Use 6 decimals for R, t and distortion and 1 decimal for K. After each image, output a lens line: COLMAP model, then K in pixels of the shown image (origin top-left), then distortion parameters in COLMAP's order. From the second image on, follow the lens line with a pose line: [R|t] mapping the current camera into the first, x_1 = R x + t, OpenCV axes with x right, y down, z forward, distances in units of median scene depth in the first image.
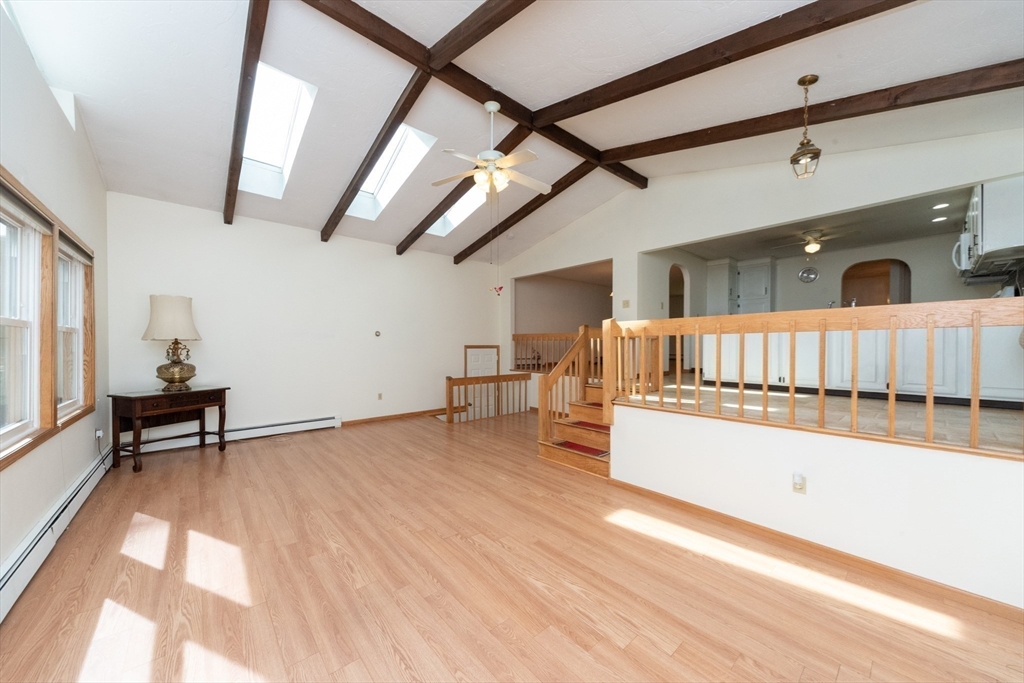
lens RADIAL K [[358.3, 0, 507.7], [0, 358.3, 343.5], [0, 0, 1]] dist [0.003315, -0.000912]
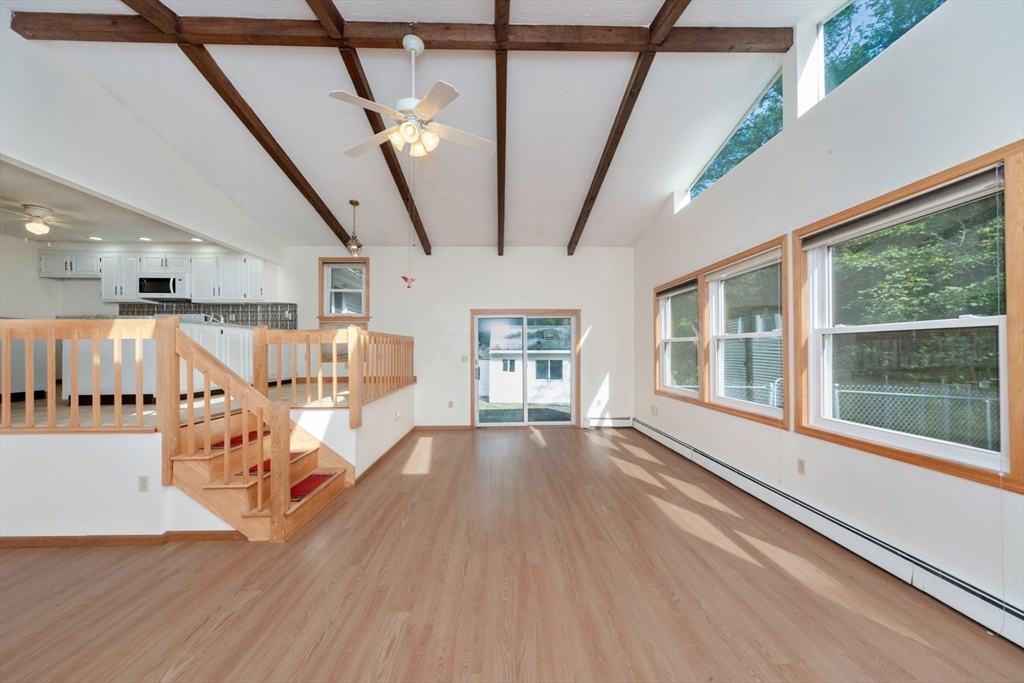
lens RADIAL K [[373.0, 0, 512.8], [0, 373.0, 349.4], [0, 0, 1]] dist [-0.001017, -0.000232]
pose [[-0.782275, 0.004488, 0.622918, -0.687468], [0.000523, 0.999978, -0.006548, 0.006084], [-0.622934, -0.004796, -0.782260, 1.454425]]
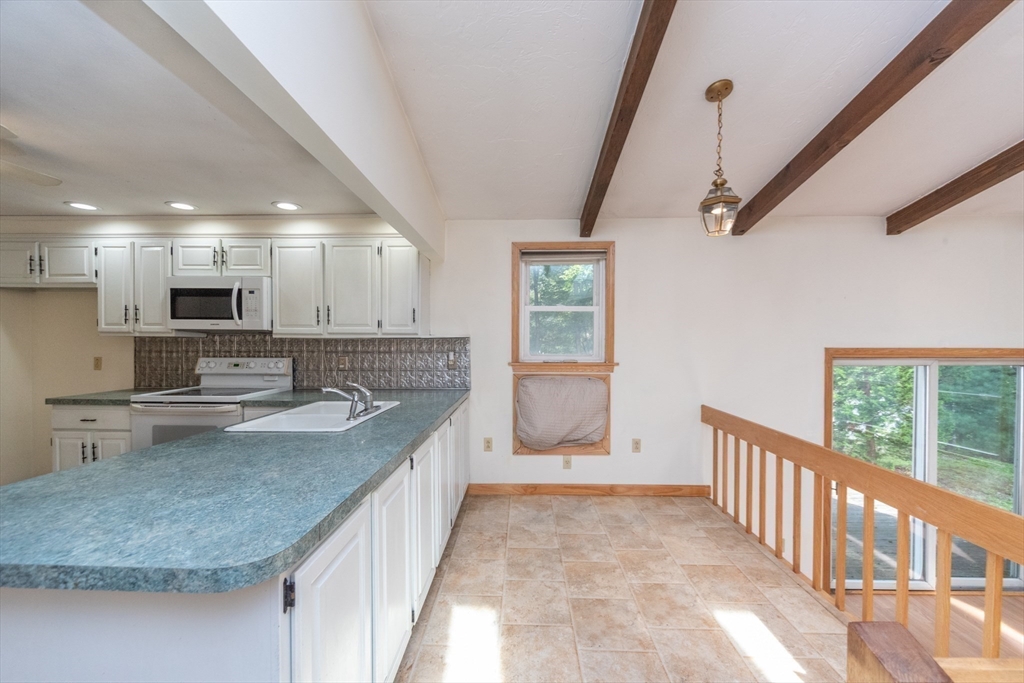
lens RADIAL K [[384.8, 0, 505.8], [0, 384.8, 348.1], [0, 0, 1]] dist [0.001534, -0.000483]
pose [[-0.739601, -0.005401, 0.673024, 0.480973], [-0.004837, 0.999985, 0.002709, -0.188832], [-0.673028, -0.001252, -0.739616, 1.329904]]
